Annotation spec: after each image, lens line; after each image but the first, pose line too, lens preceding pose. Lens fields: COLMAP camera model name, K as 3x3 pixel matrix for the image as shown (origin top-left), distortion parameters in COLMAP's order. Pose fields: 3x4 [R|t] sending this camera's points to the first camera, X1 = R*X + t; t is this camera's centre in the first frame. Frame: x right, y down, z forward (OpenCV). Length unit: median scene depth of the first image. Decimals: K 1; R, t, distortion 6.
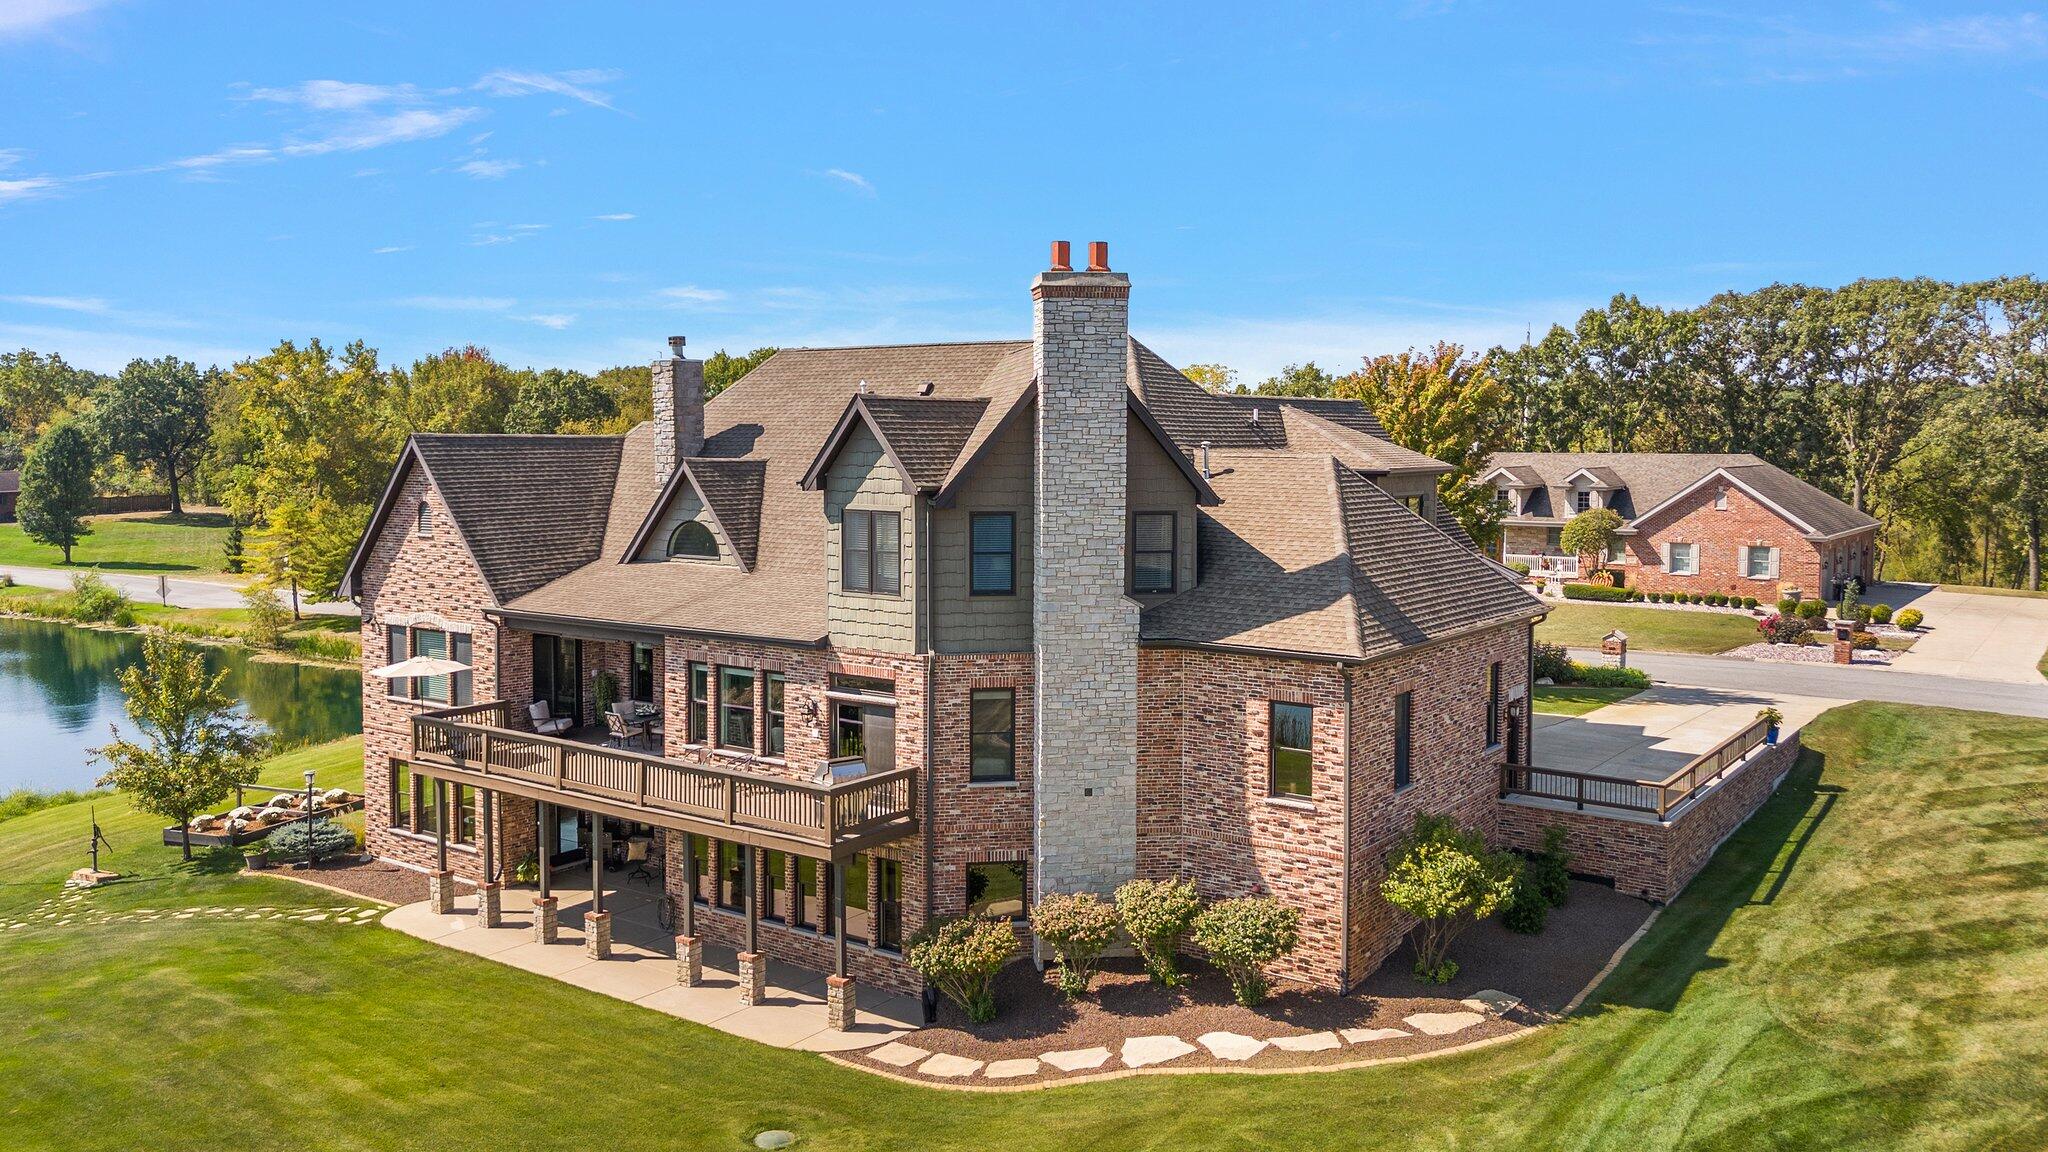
lens RADIAL K [[1569.1, 0, 1003.2], [0, 1569.1, 568.6], [0, 0, 1]] dist [0.065223, -0.048448]
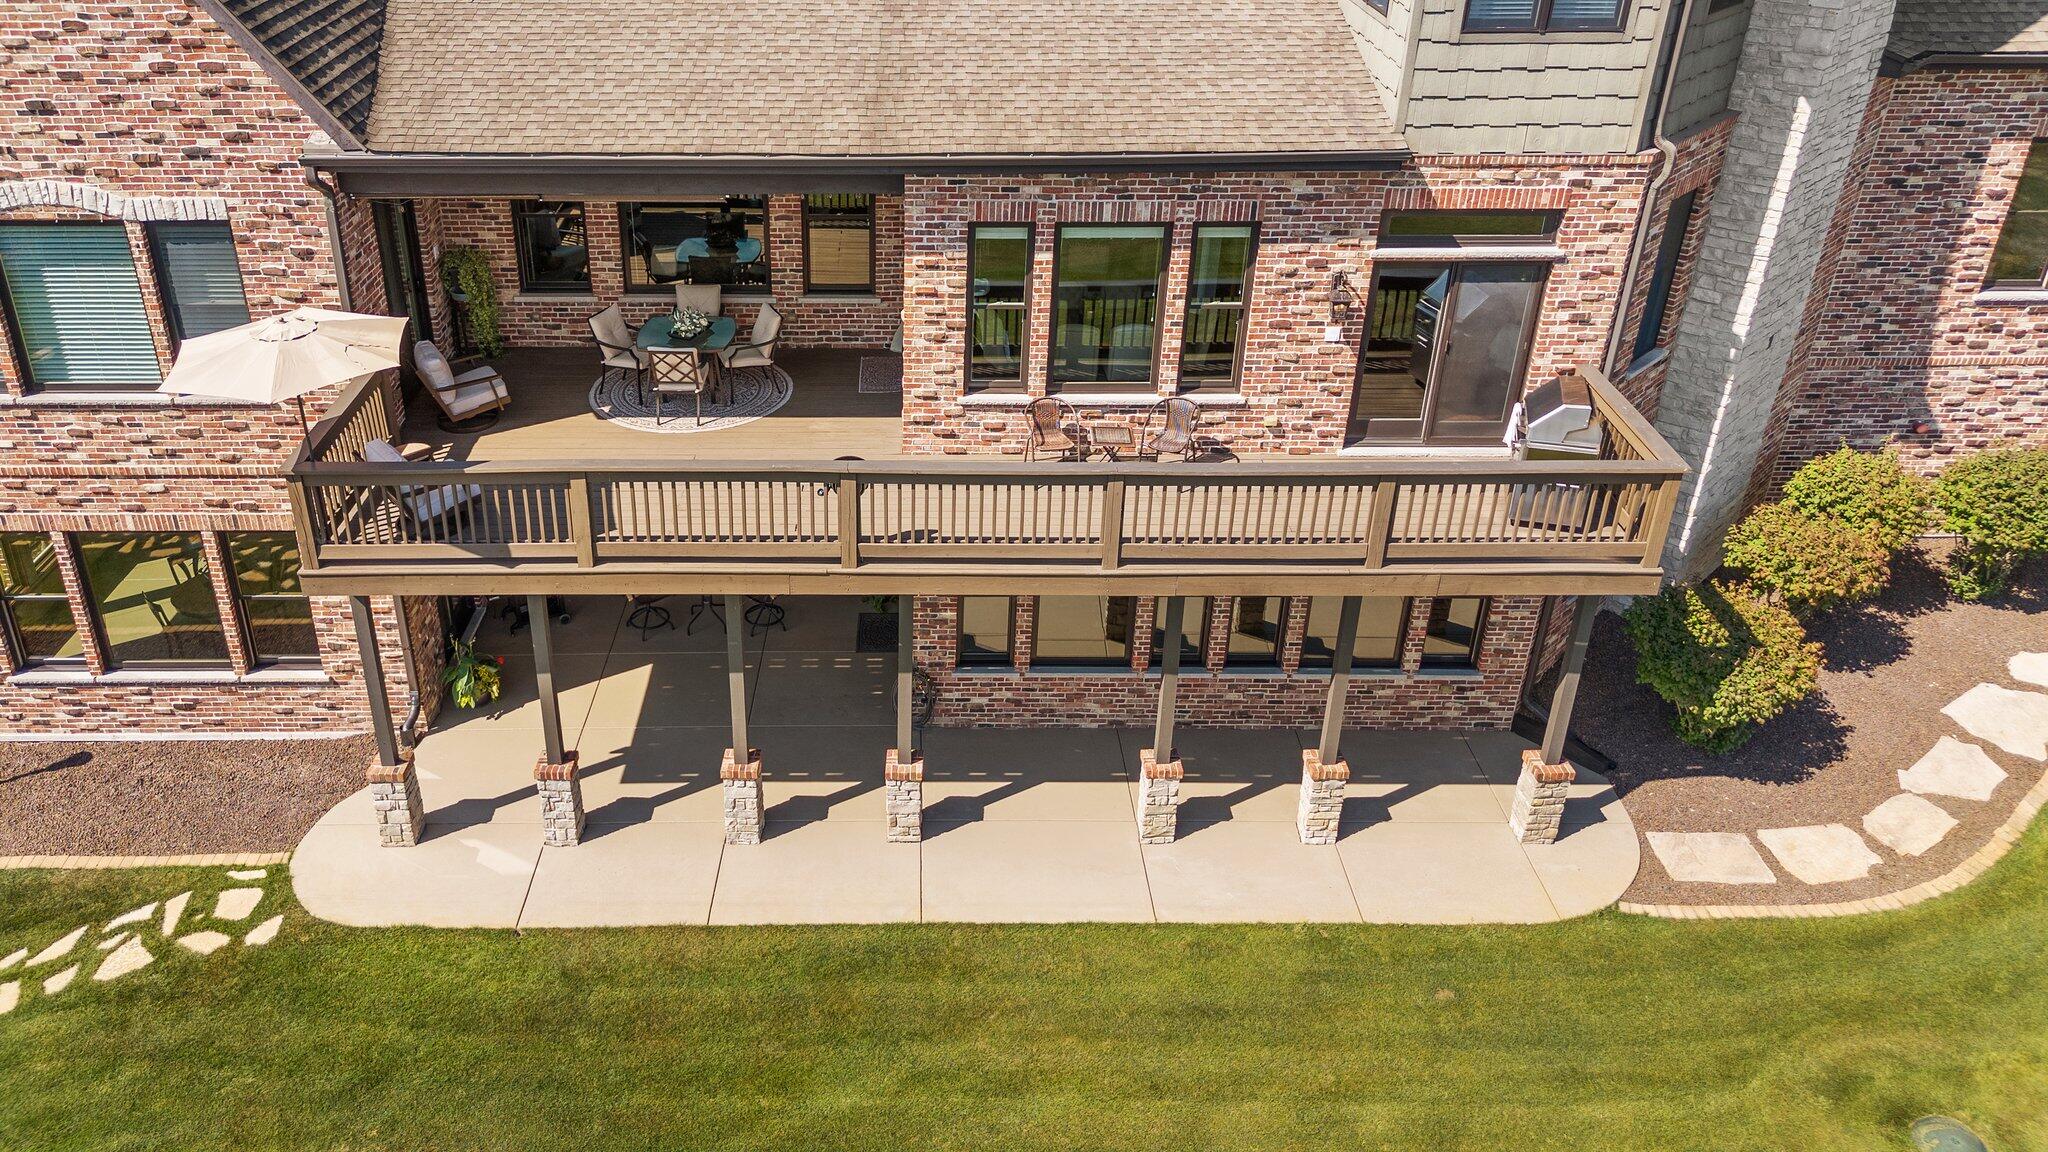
lens RADIAL K [[1569.1, 0, 958.4], [0, 1569.1, 566.2], [0, 0, 1]] dist [0.065223, -0.048448]
pose [[0.812921, -0.287449, 0.506490, -0.522695], [0.053455, 0.902858, 0.426603, -0.053475], [-0.579915, -0.319720, 0.749318, 0.701426]]
